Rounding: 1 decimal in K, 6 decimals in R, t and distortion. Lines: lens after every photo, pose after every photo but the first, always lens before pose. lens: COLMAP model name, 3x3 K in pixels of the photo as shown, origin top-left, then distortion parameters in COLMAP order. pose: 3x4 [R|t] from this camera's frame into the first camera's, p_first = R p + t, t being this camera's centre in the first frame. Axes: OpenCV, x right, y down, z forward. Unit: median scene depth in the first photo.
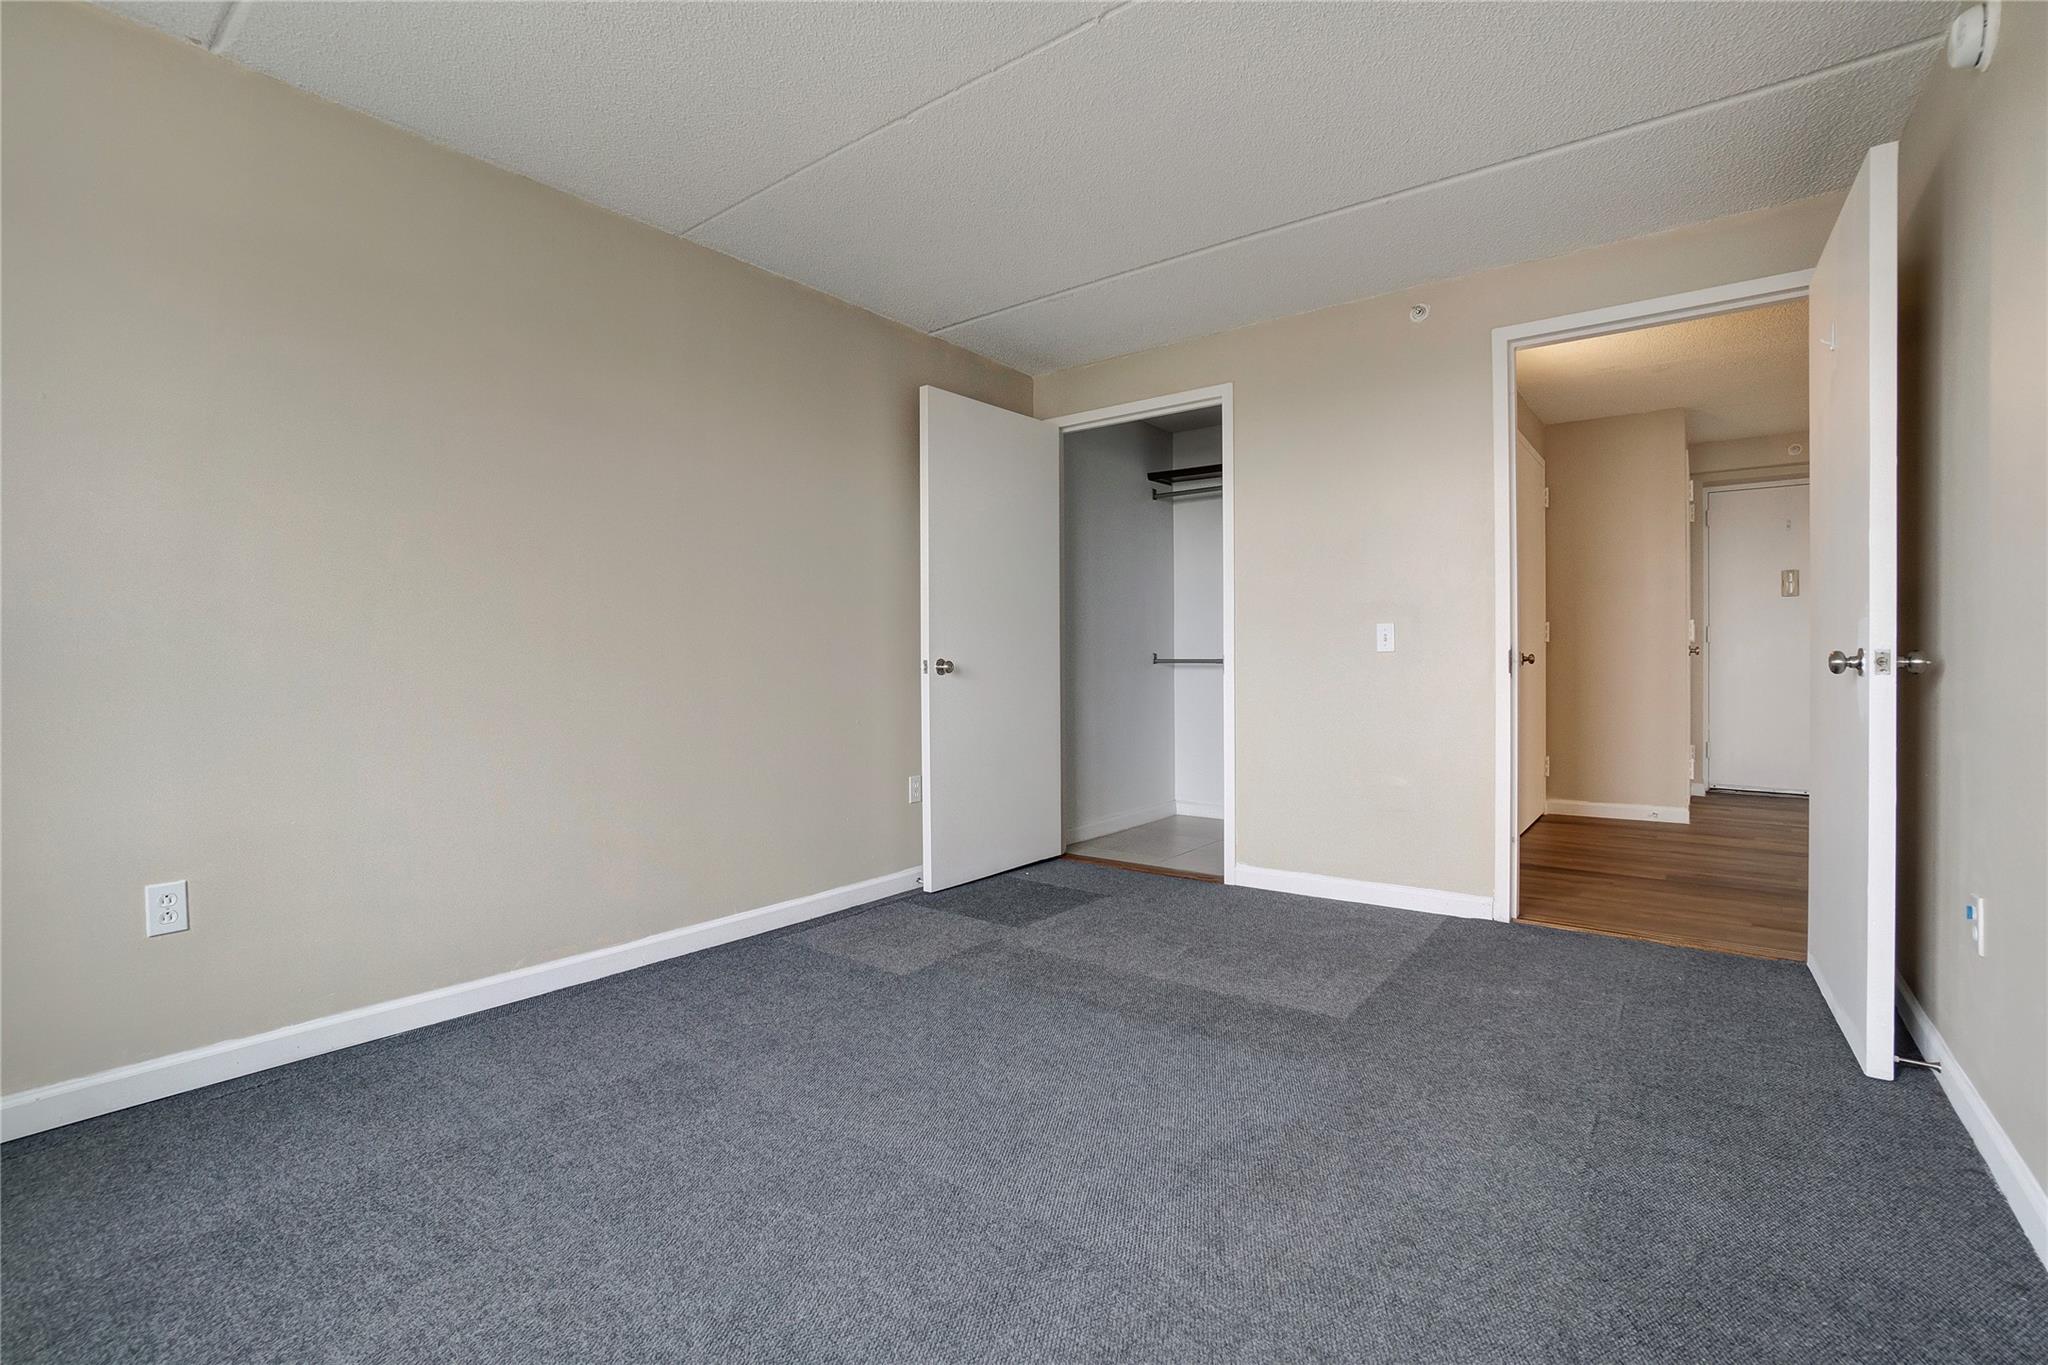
lens RADIAL K [[894.0, 0, 1028.6], [0, 894.0, 686.7], [0, 0, 1]] dist [-0.053686, 0.015700]
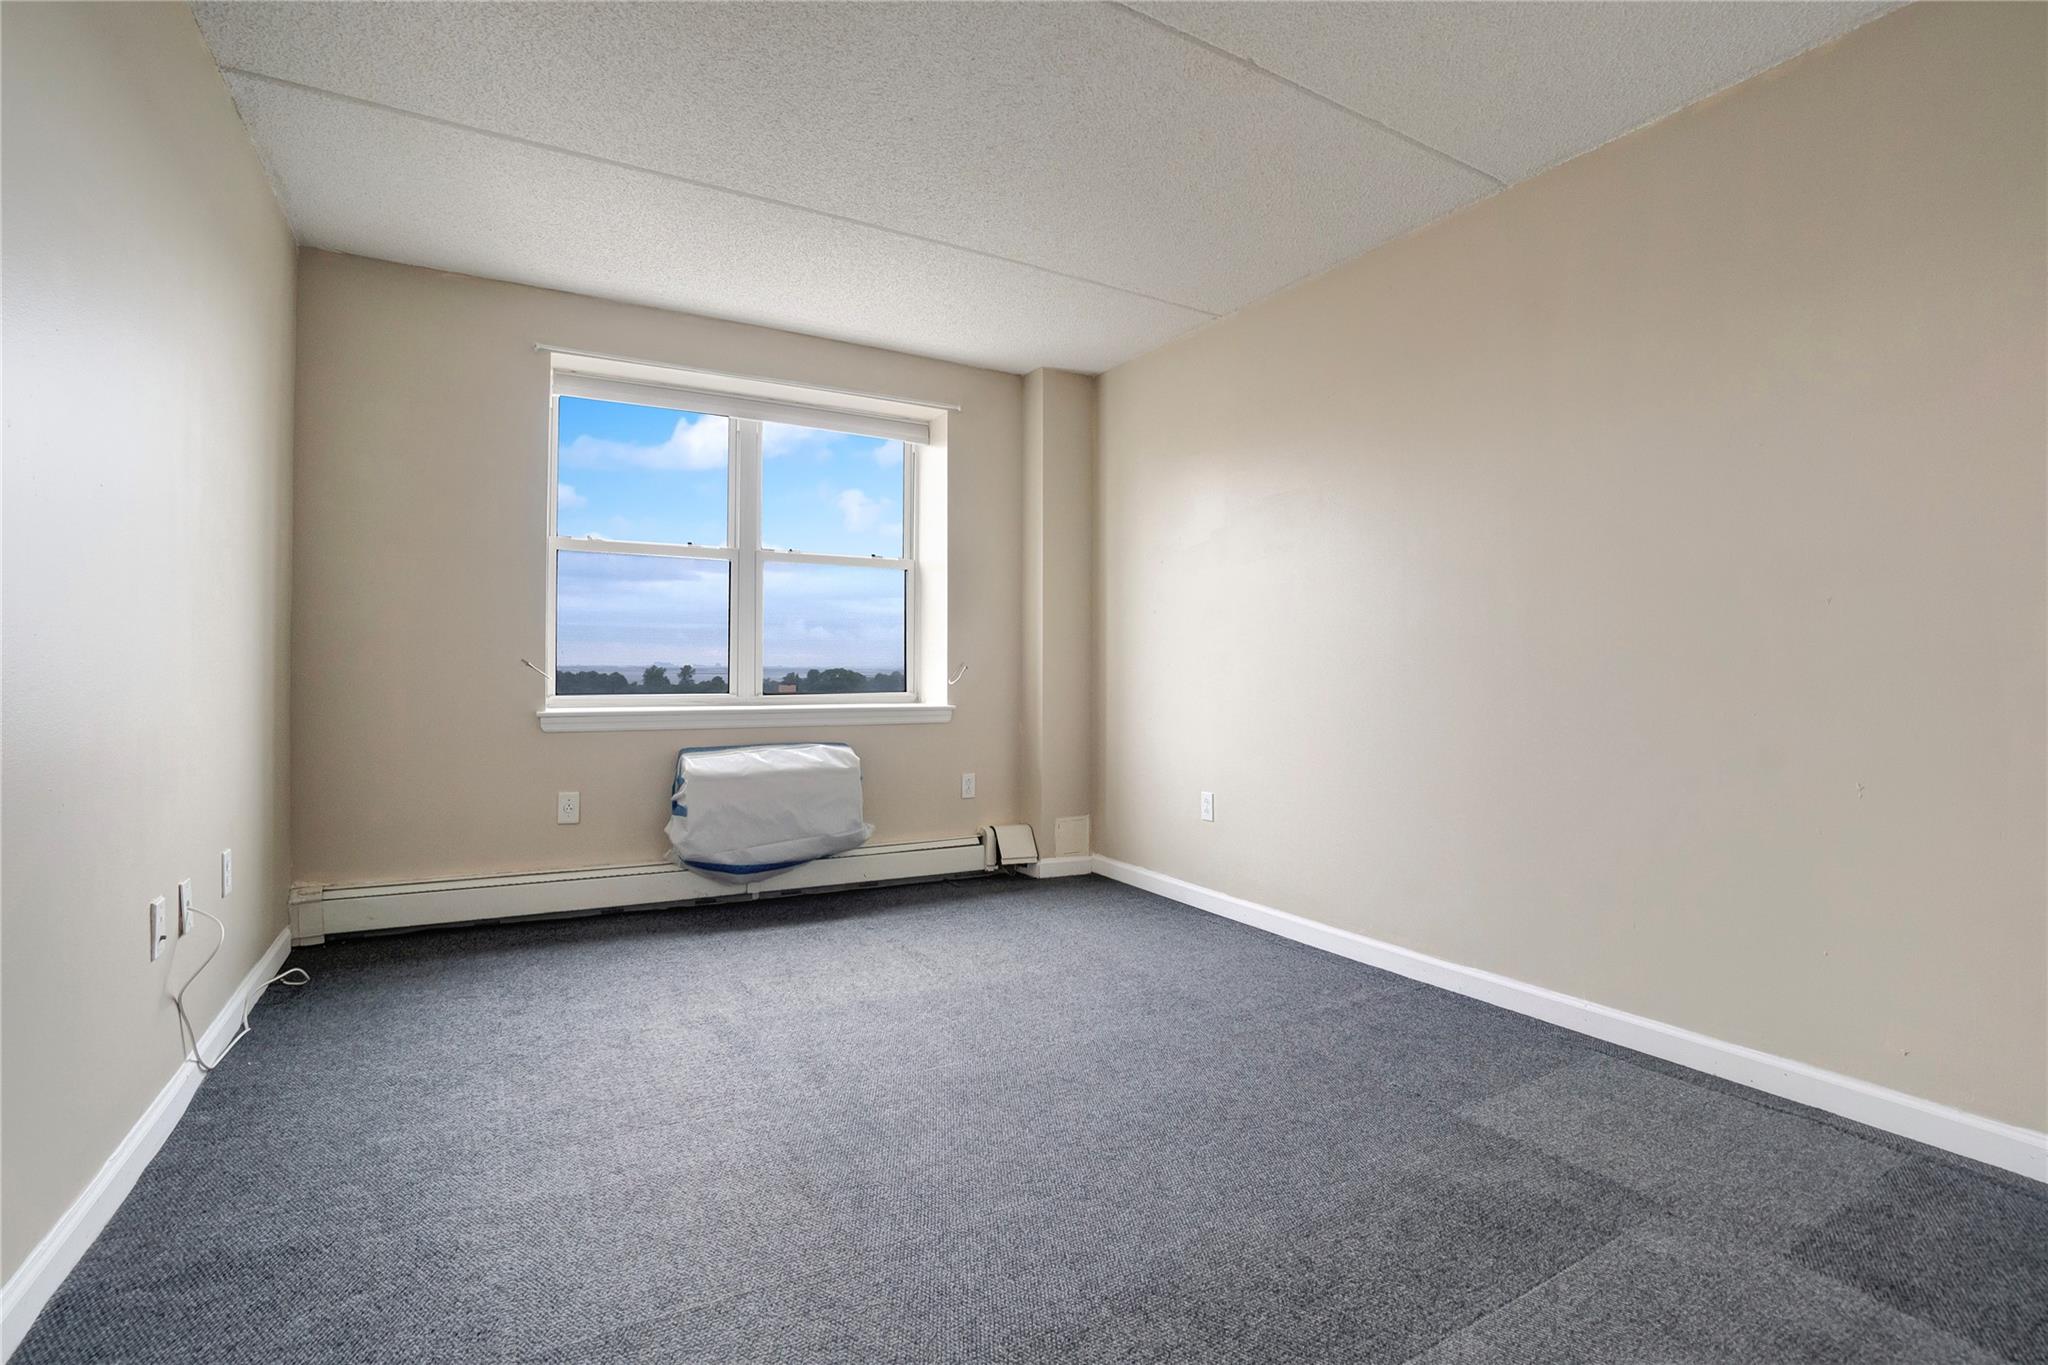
lens RADIAL K [[948.2, 0, 1005.6], [0, 948.2, 626.3], [0, 0, 1]] dist [-0.060850, 0.020907]
pose [[-0.412596, -0.049955, -0.909543, 0.748447], [-0.027965, 0.998719, -0.042167, -0.021670], [0.910485, 0.008038, -0.413464, 1.055391]]
